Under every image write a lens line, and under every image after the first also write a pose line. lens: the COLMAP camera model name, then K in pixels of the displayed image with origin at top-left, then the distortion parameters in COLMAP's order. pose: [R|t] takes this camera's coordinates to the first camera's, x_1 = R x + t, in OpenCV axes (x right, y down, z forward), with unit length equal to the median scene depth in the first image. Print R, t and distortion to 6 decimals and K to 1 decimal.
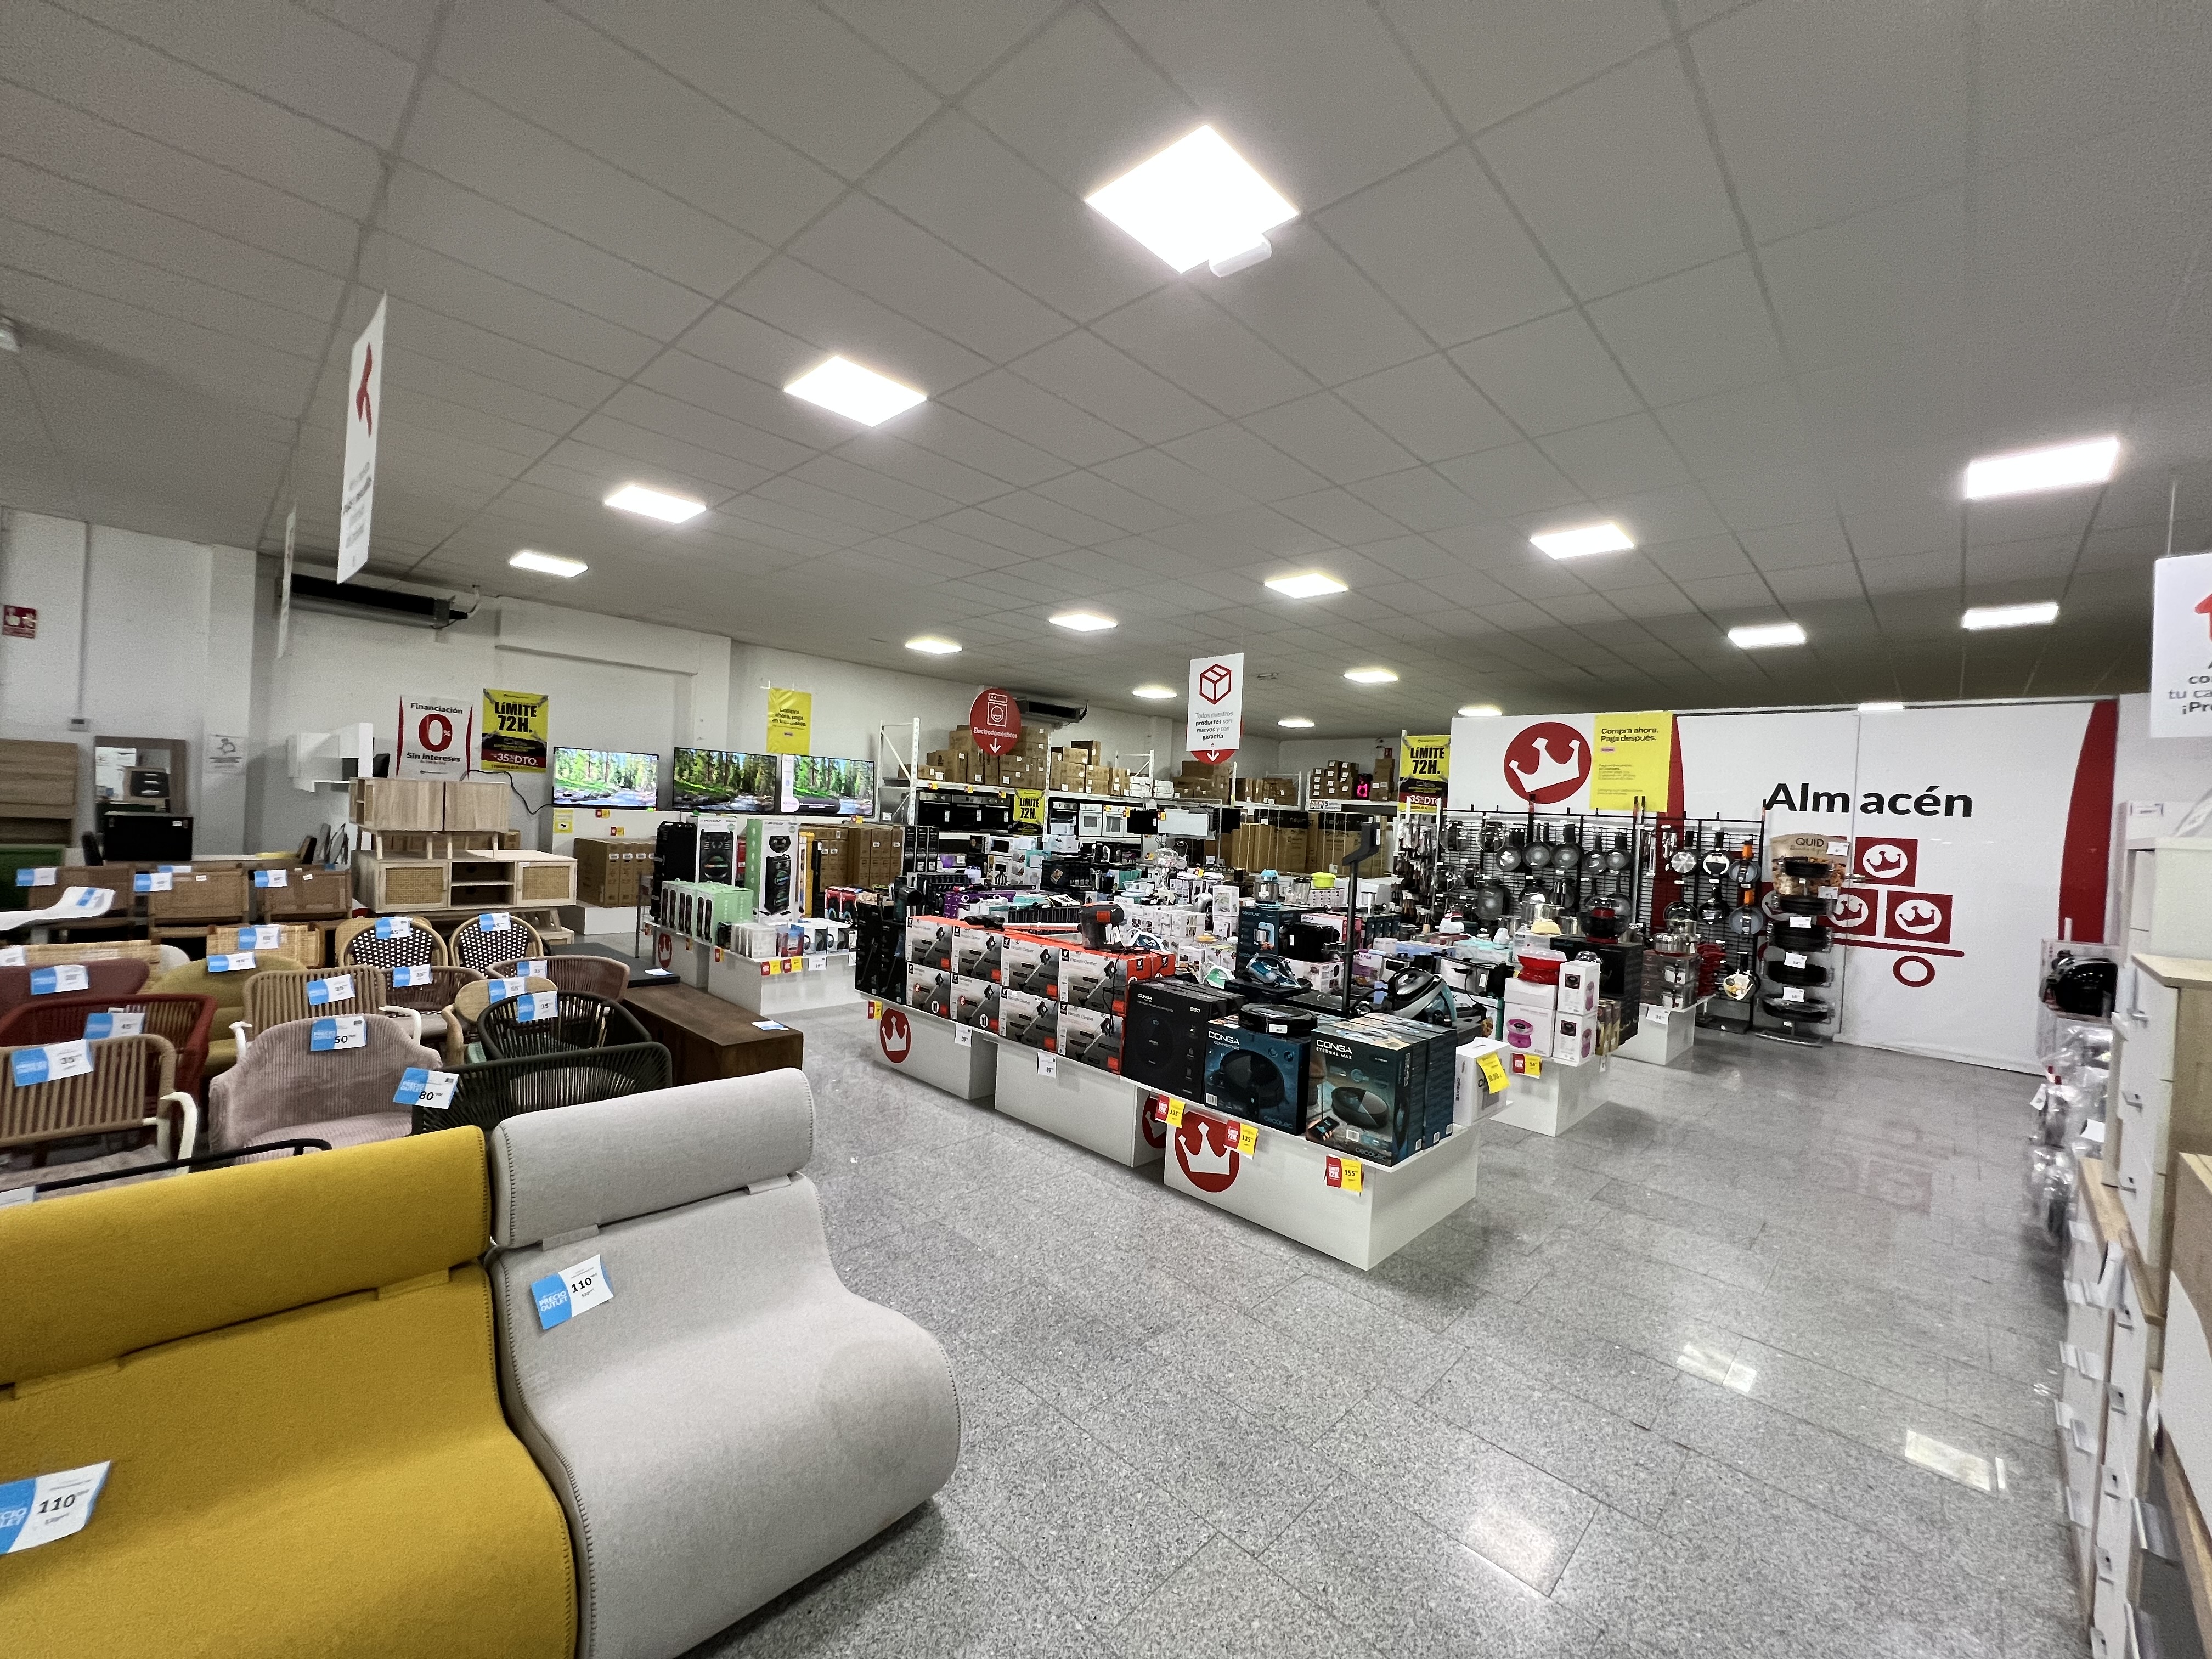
lens RADIAL K [[888.0, 0, 1101.2], [0, 888.0, 826.4], [0, 0, 1]] dist [-0.002949, 0.000844]
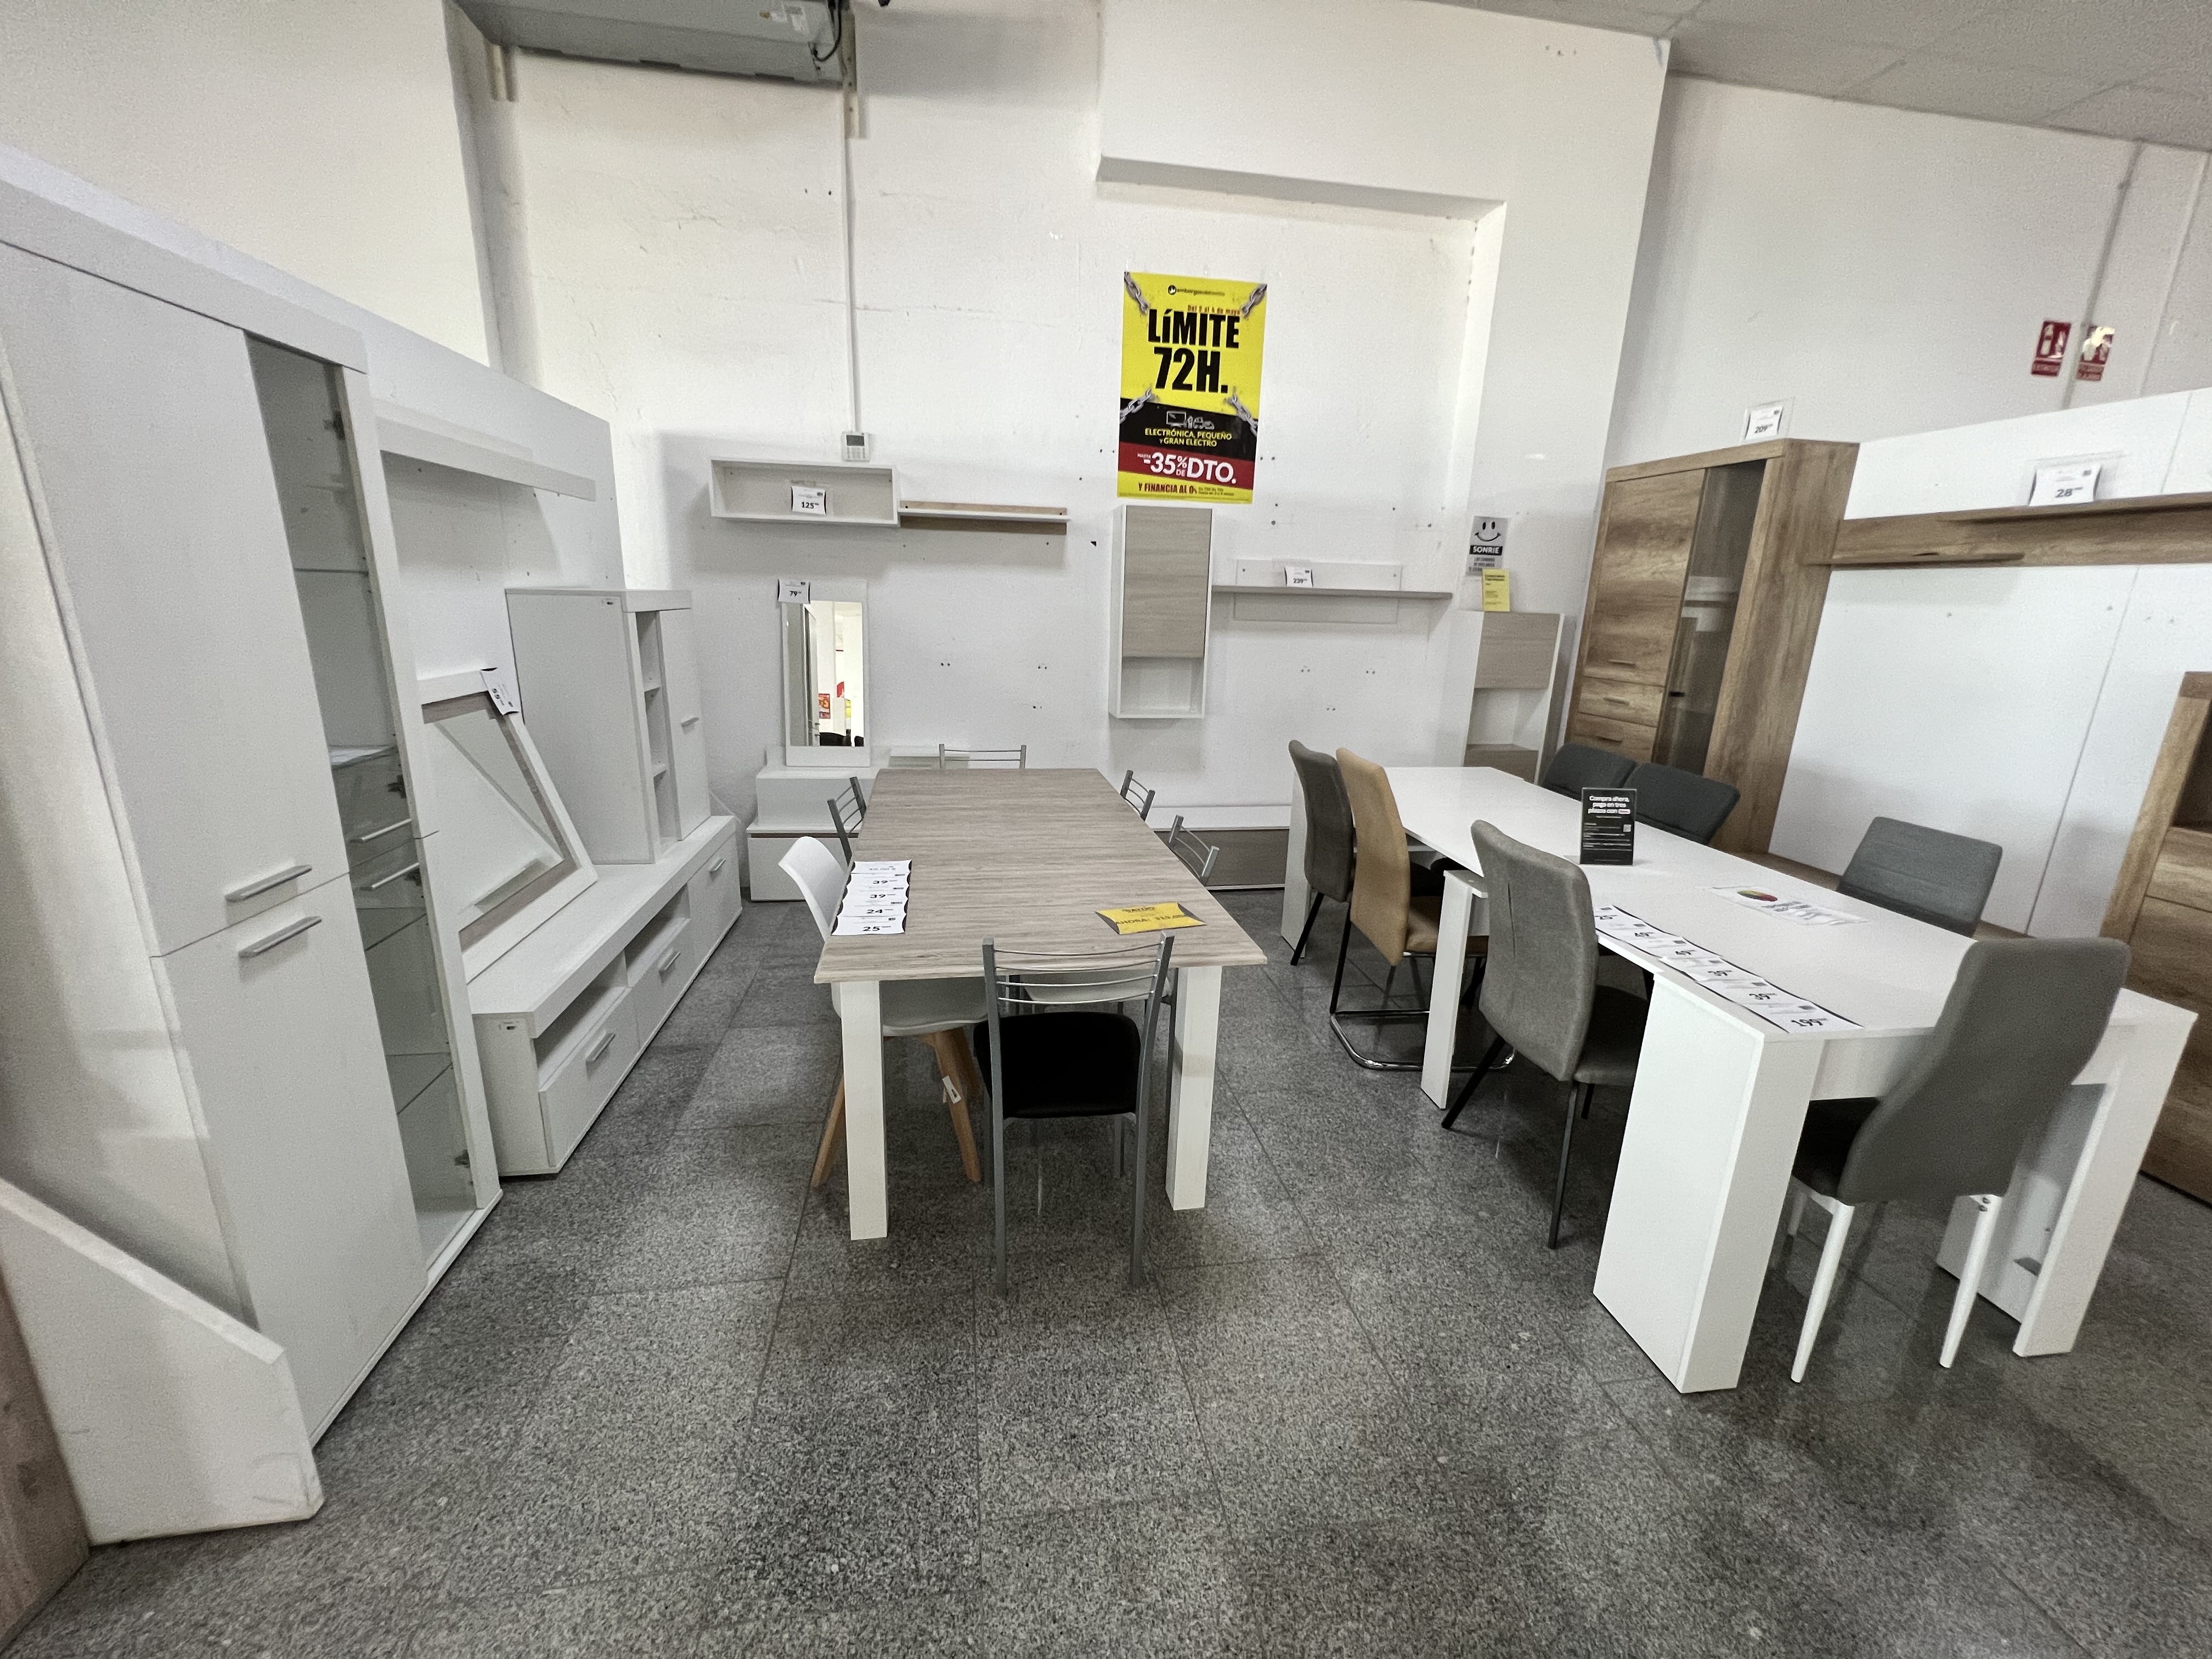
lens RADIAL K [[888.0, 0, 1101.2], [0, 888.0, 826.4], [0, 0, 1]] dist [-0.002949, 0.000844]
pose [[0.796605, 0.126656, -0.591083, -0.394460], [-0.004649, 0.979059, 0.203525, 0.000168], [0.604483, -0.159381, 0.780511, 0.578571]]
